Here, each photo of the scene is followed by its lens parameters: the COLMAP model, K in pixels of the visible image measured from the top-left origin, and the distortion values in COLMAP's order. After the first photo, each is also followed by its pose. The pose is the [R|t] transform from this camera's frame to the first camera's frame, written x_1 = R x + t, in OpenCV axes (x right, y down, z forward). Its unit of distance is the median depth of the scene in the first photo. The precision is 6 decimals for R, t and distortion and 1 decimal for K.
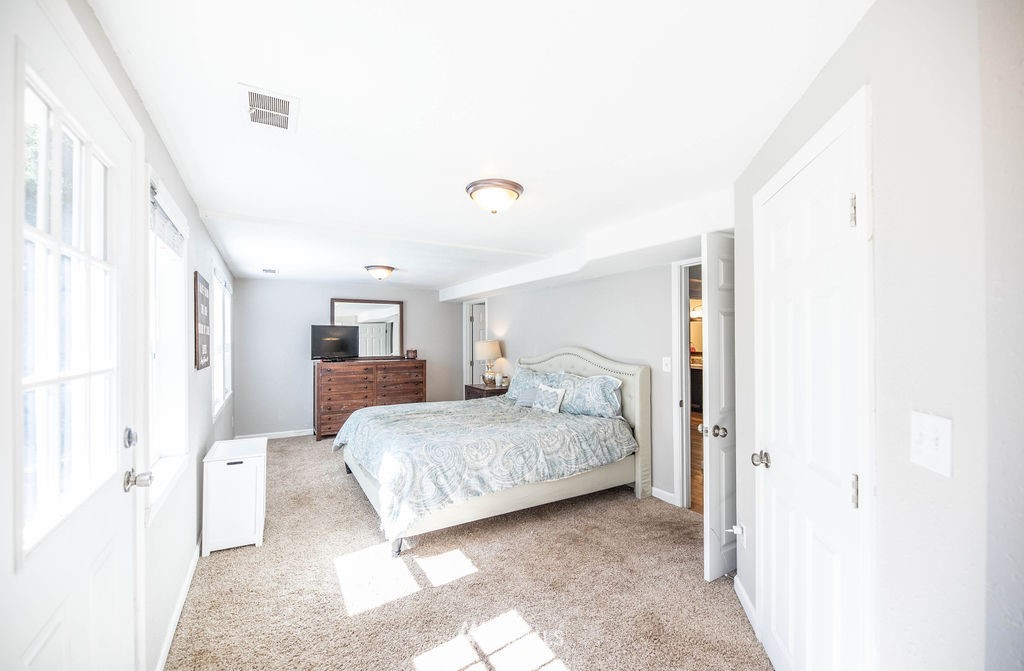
lens RADIAL K [[418.4, 0, 513.6], [0, 418.4, 337.9], [0, 0, 1]] dist [-0.008697, -0.000075]
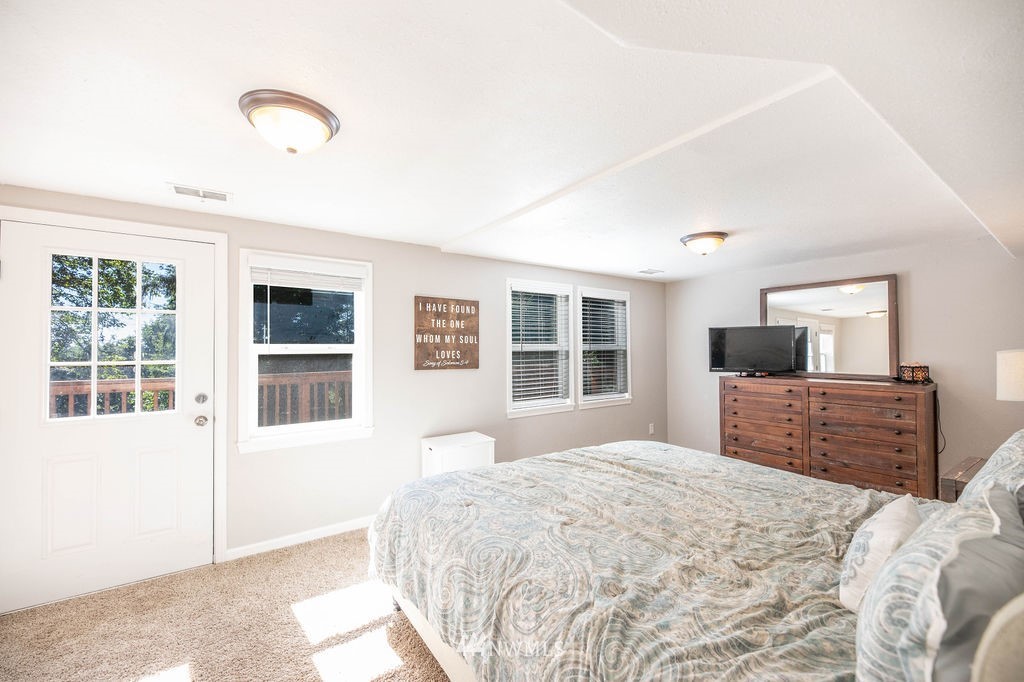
lens RADIAL K [[417.0, 0, 514.5], [0, 417.0, 341.4], [0, 0, 1]] dist [-0.002054, -0.000919]
pose [[0.077651, -0.010490, -0.996925, 0.257115], [0.009354, 0.999908, -0.009793, -0.000746], [0.996937, -0.008565, 0.077742, 0.525678]]
